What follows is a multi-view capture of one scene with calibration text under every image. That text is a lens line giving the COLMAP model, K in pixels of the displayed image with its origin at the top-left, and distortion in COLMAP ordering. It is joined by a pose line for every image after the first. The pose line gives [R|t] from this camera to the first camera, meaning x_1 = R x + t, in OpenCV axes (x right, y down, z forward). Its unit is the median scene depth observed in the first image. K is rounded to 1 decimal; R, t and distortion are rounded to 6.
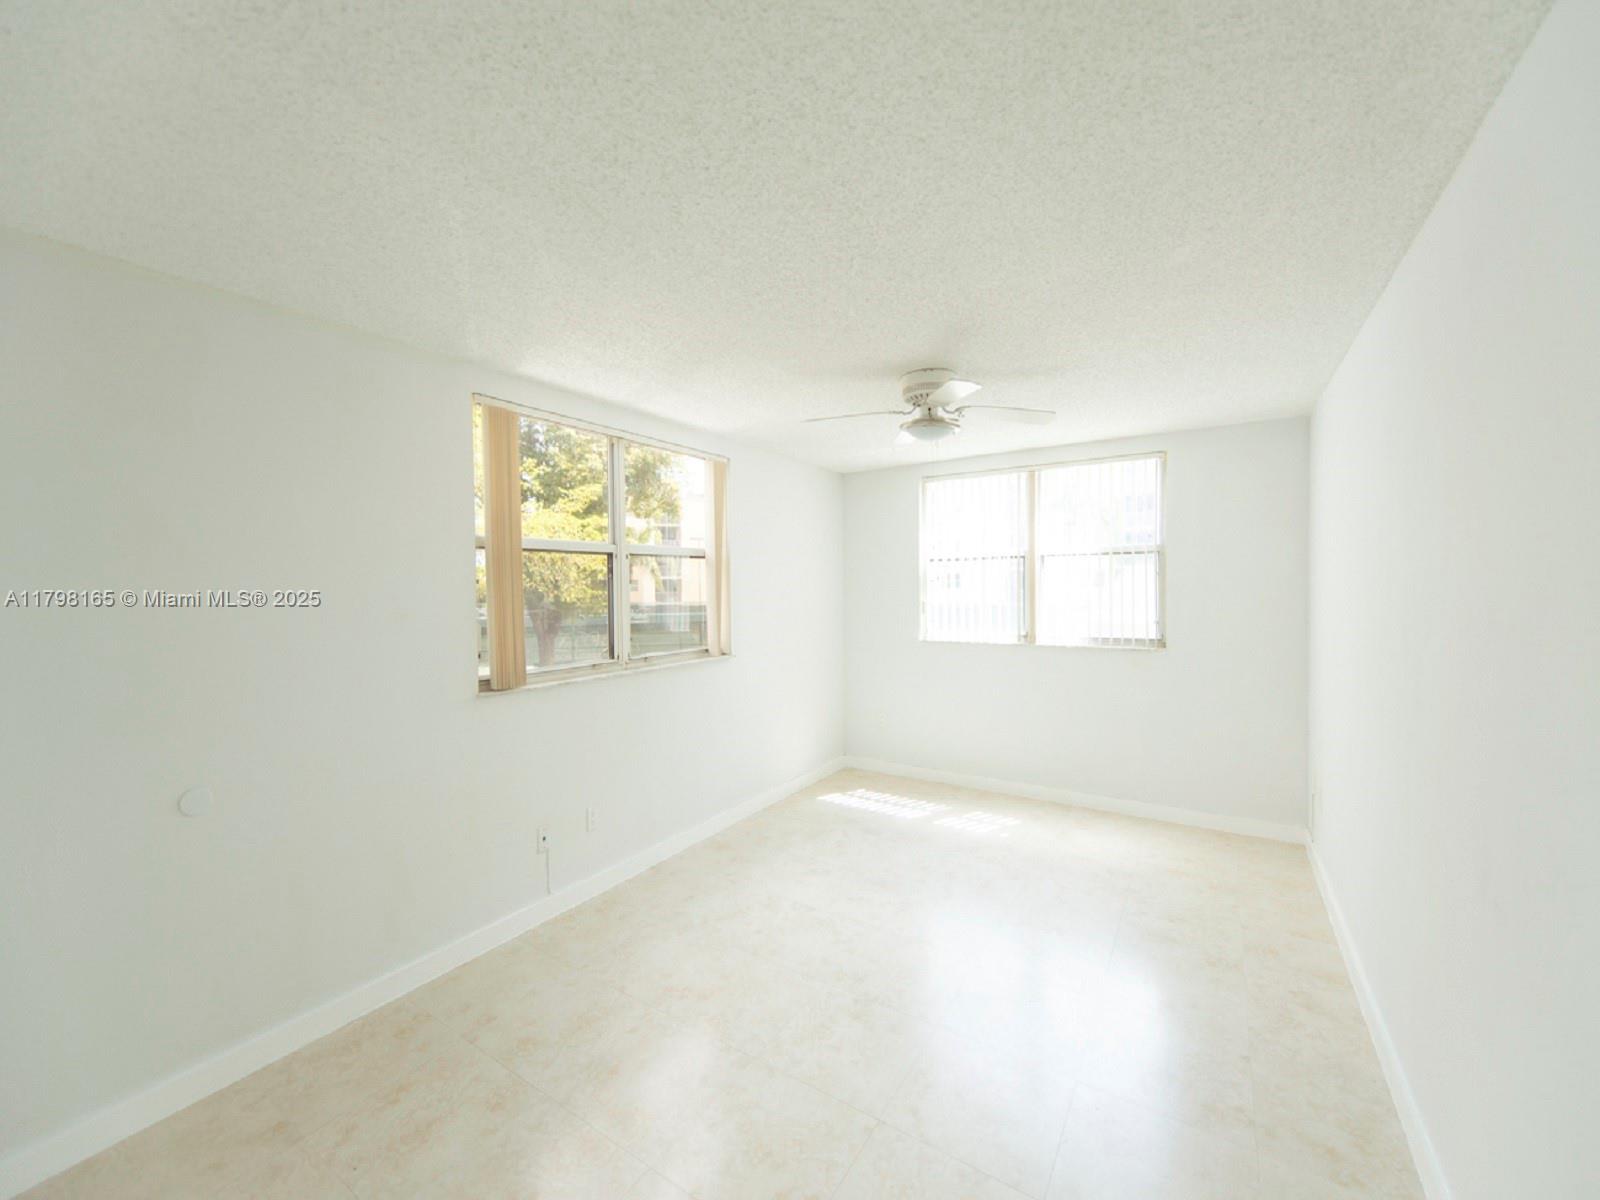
lens RADIAL K [[650.3, 0, 796.9], [0, 650.3, 599.9], [0, 0, 1]] dist [0.018001, -0.001851]
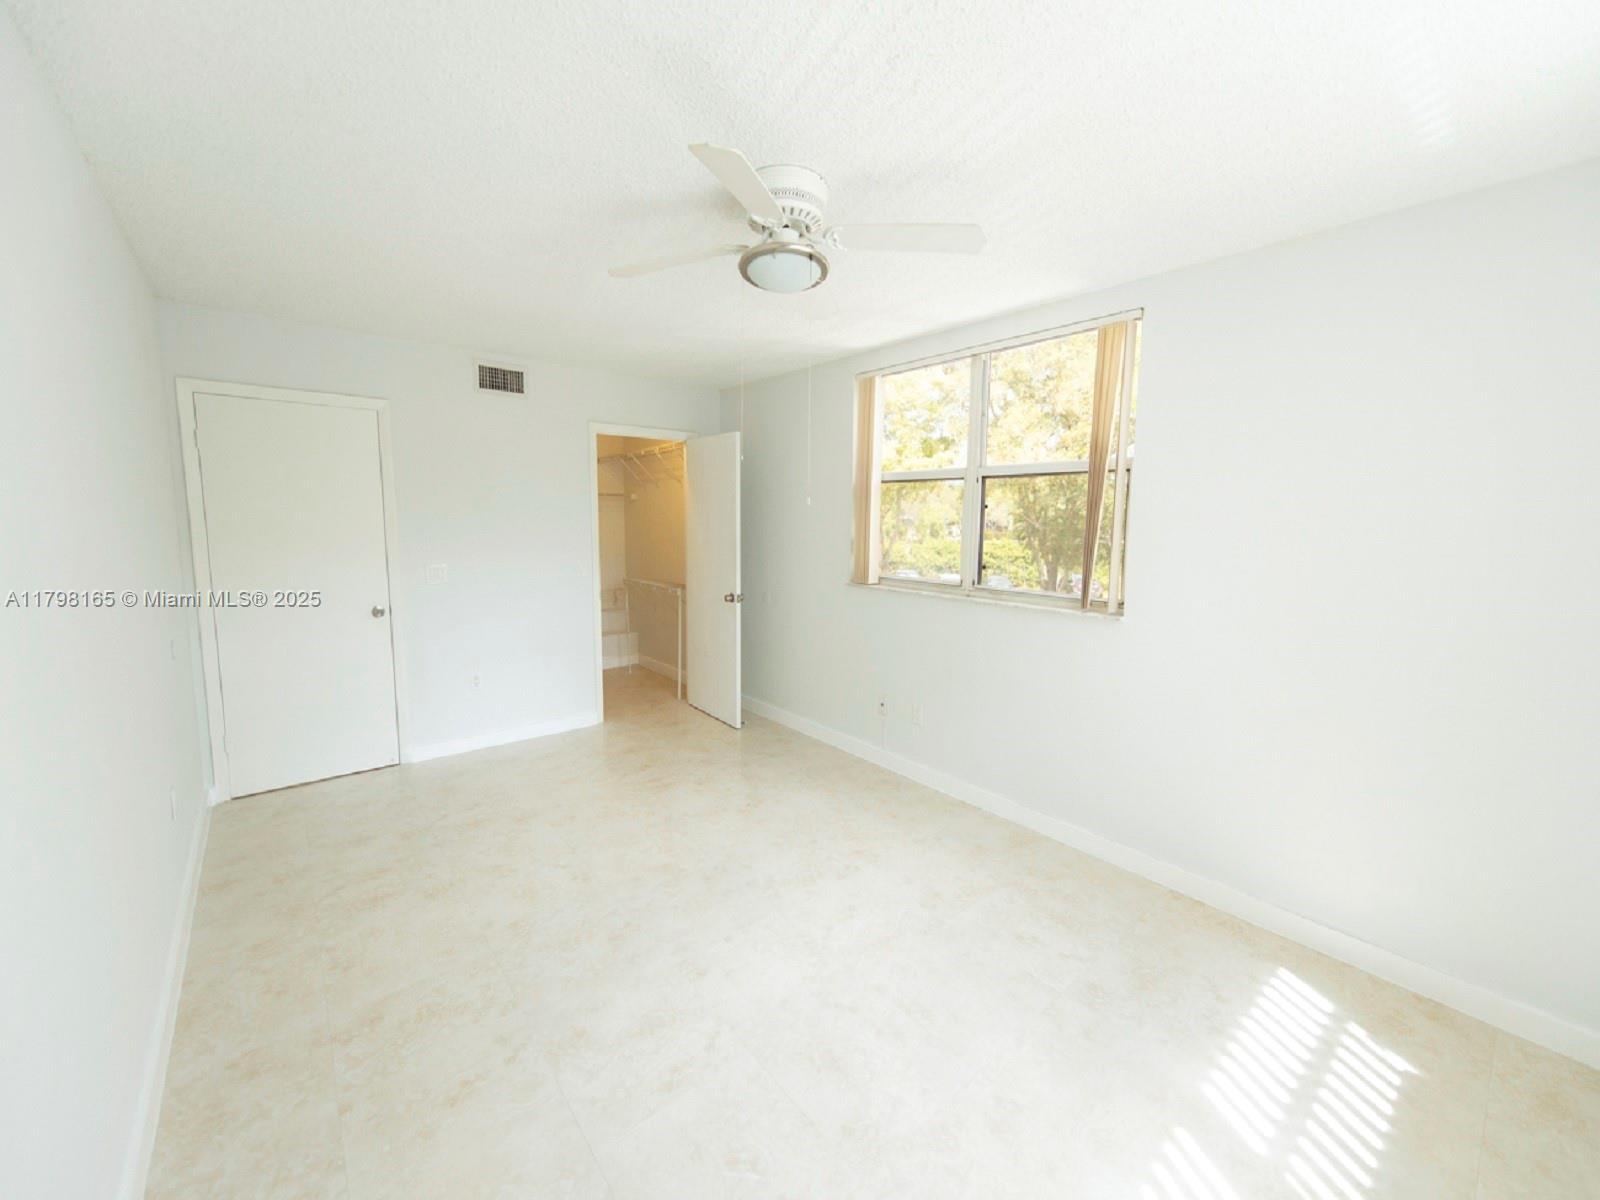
lens RADIAL K [[650.3, 0, 798.3], [0, 650.3, 602.9], [0, 0, 1]] dist [0.018001, -0.001851]
pose [[-0.364108, 0.111218, -0.924692, 0.639127], [-0.020087, 0.991676, 0.127184, -0.003636], [0.931140, 0.064883, -0.358843, 0.956409]]
